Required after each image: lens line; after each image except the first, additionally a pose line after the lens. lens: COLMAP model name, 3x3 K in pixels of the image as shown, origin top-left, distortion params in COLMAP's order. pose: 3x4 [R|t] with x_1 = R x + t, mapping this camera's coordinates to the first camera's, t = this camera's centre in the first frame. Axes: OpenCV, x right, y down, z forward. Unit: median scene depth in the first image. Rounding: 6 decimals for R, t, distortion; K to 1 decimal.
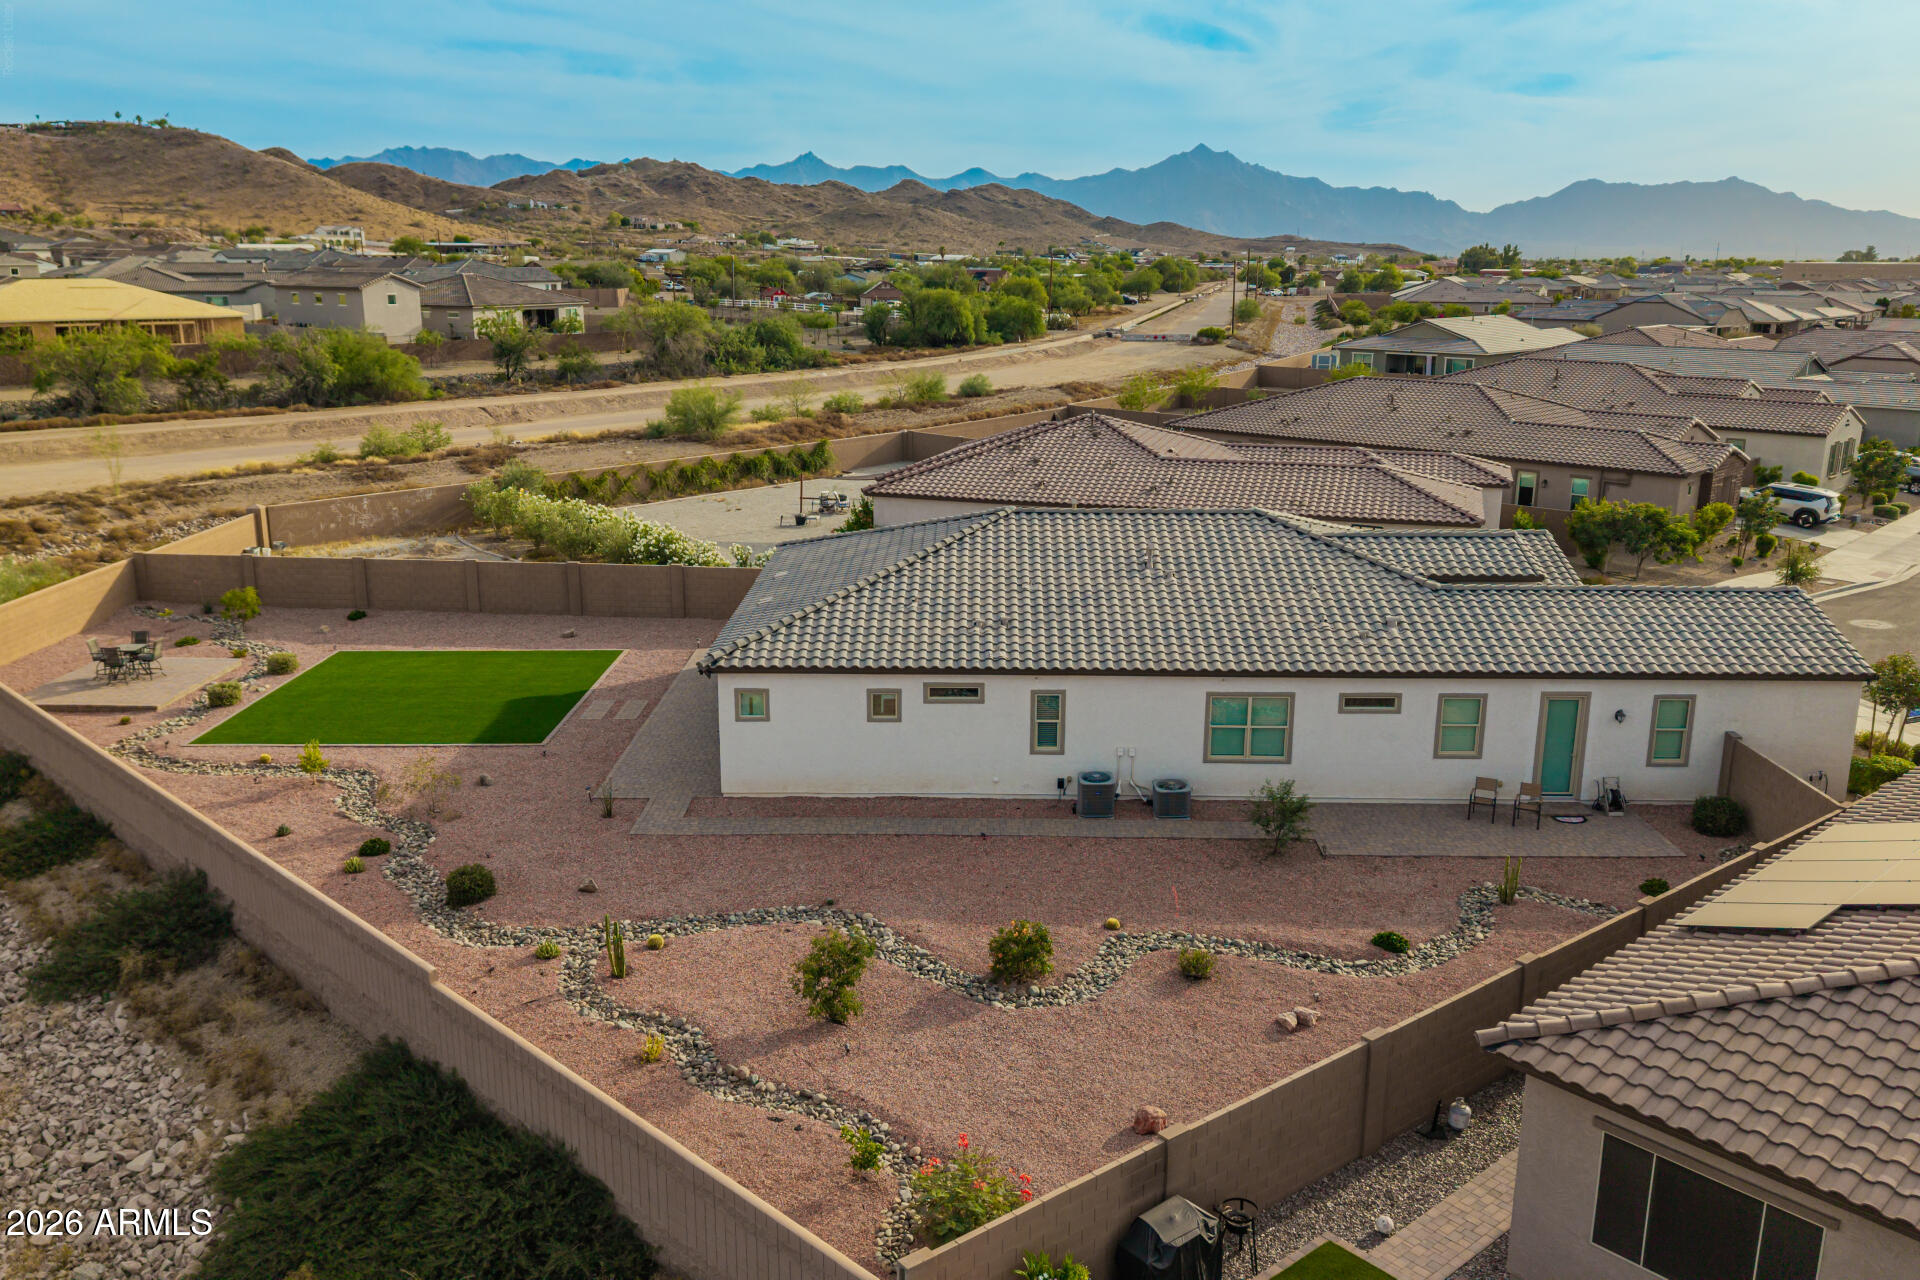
lens RADIAL K [[1518.4, 0, 960.0], [0, 1518.4, 640.0], [0, 0, 1]] dist [0.032609, -0.034807]
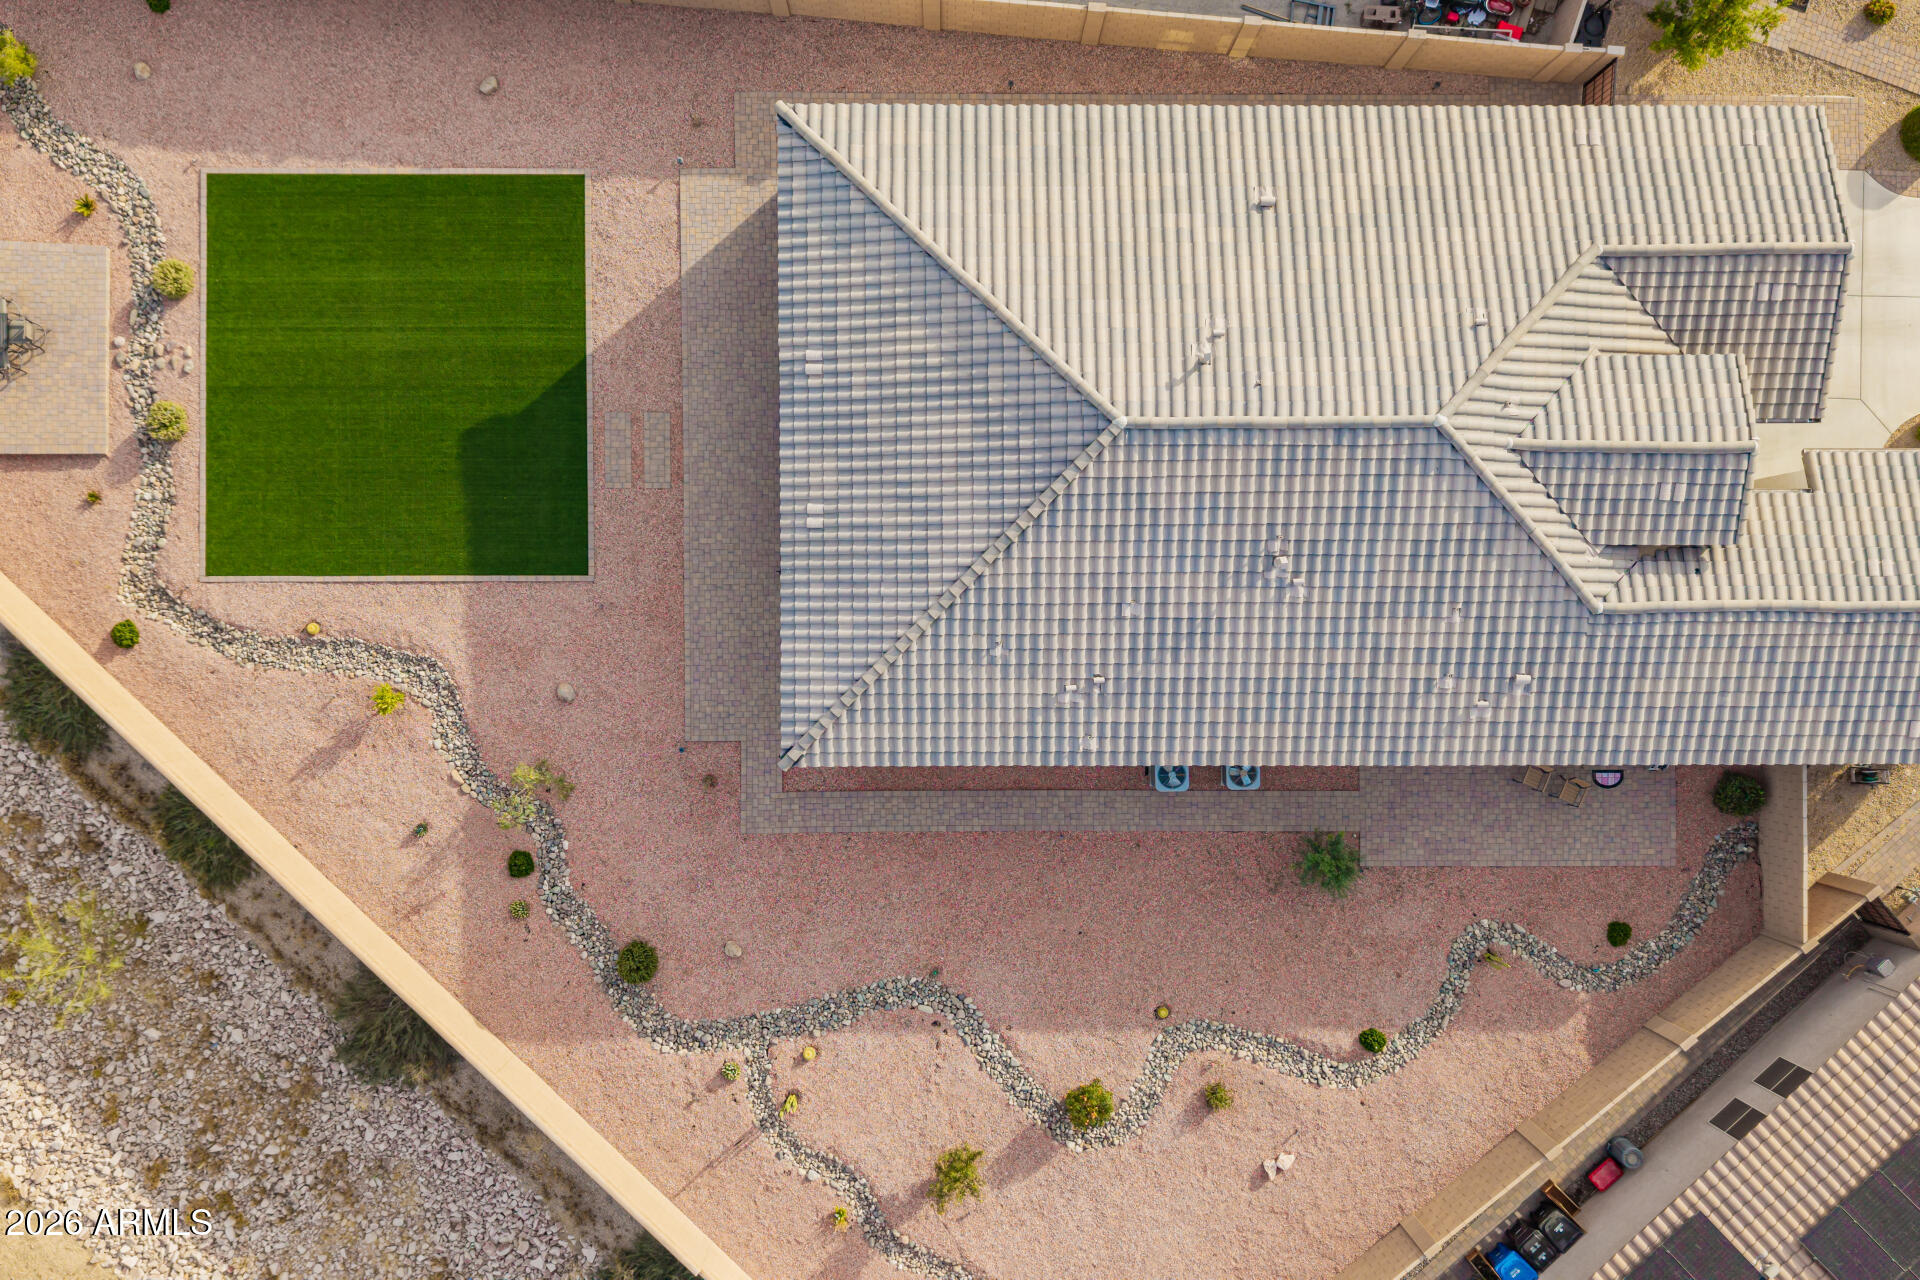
lens RADIAL K [[1530.1, 0, 960.0], [0, 1530.1, 640.0], [0, 0, 1]] dist [0.026164, -0.007803]
pose [[0.999909, -0.010533, 0.008396, -0.033771], [-0.005487, 0.250778, 0.968029, -0.502265], [-0.012302, -0.967987, 0.250698, 0.437258]]
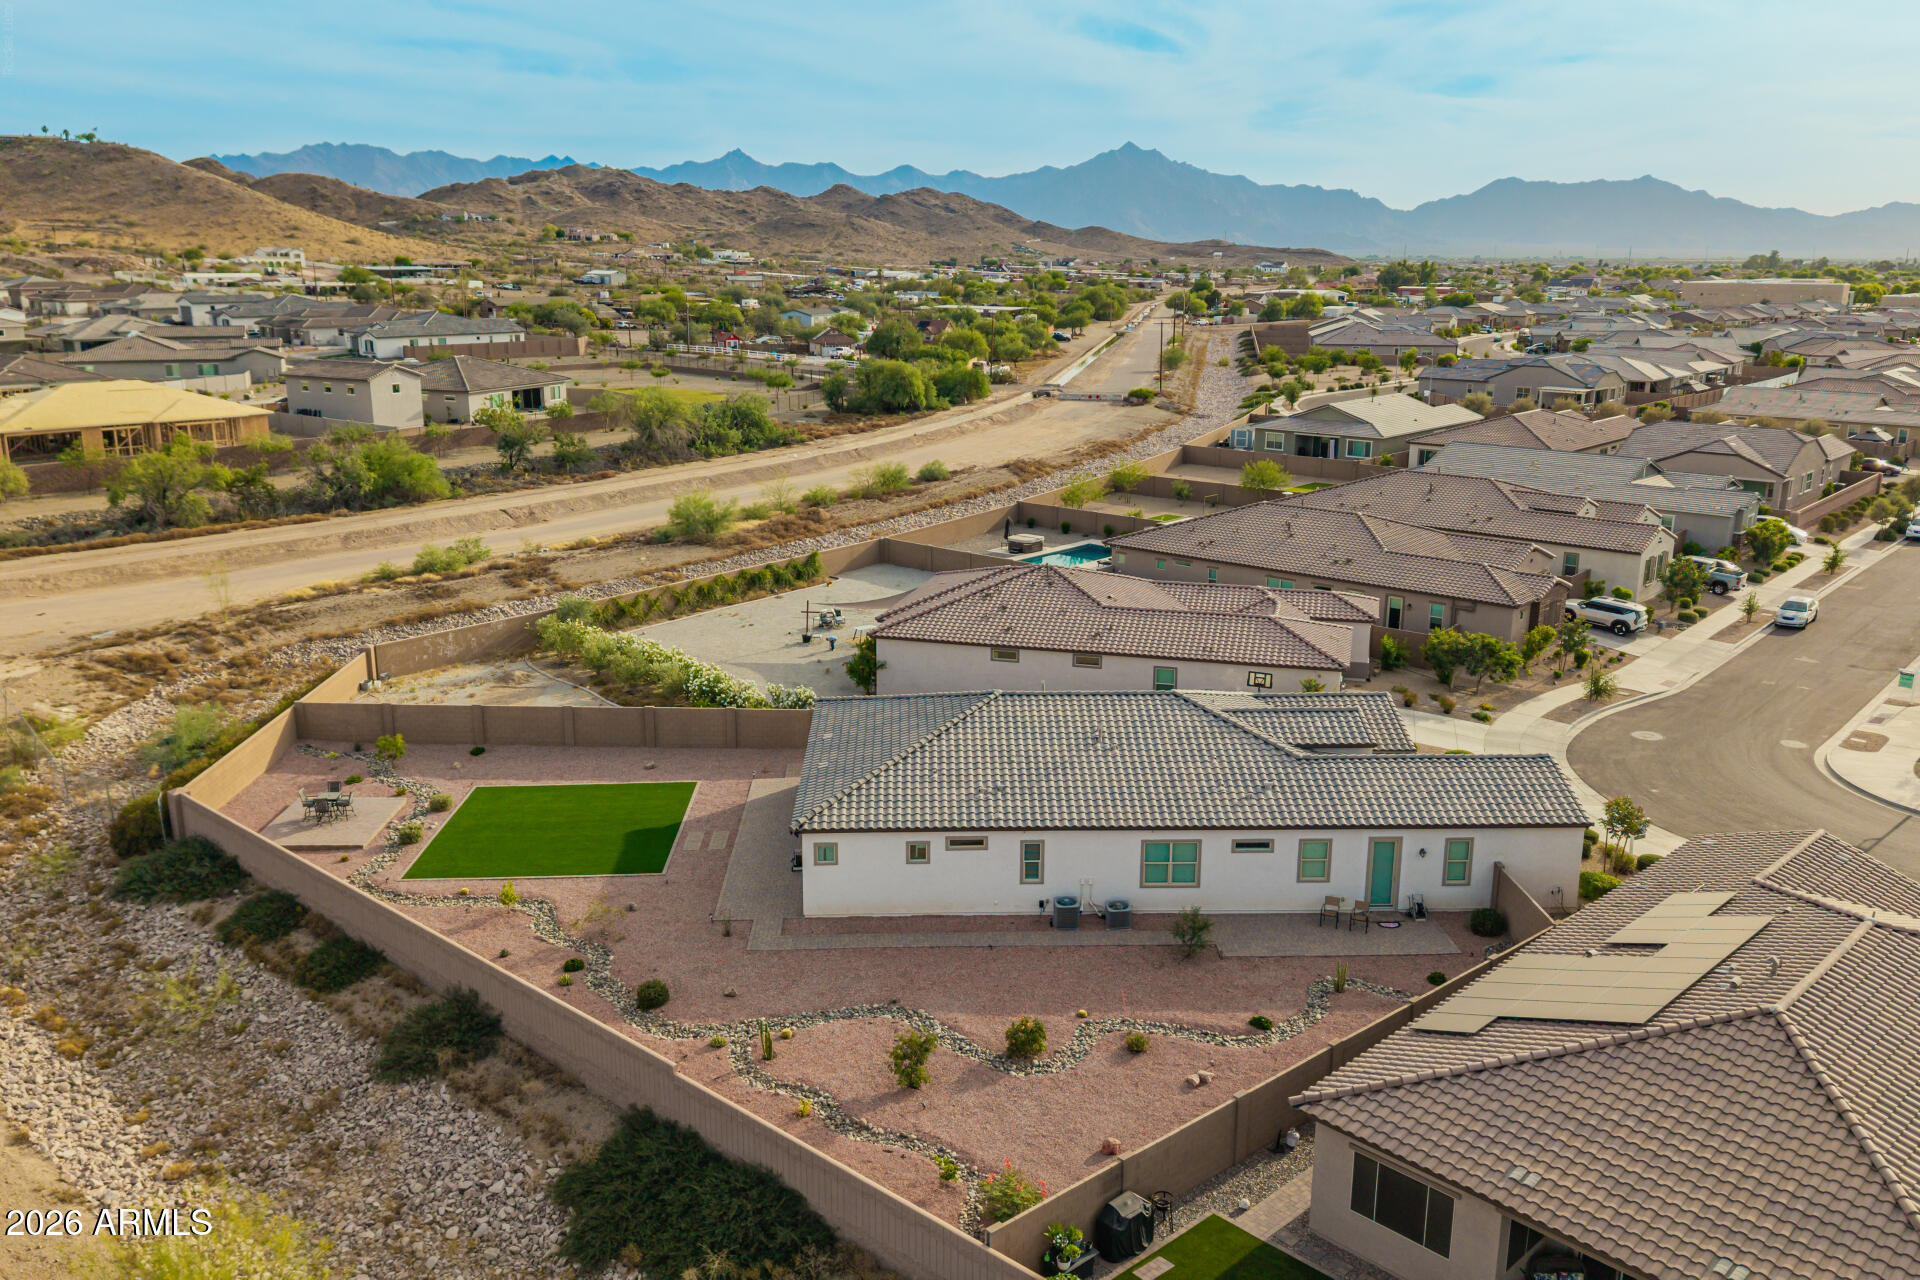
lens RADIAL K [[1514.1, 0, 960.0], [0, 1514.1, 640.0], [0, 0, 1]] dist [0.059745, -0.099011]
pose [[0.999023, -0.012331, 0.042448, -0.036954], [0.012246, 0.999922, 0.002254, -0.086343], [-0.042472, -0.001732, 0.999096, -0.232756]]
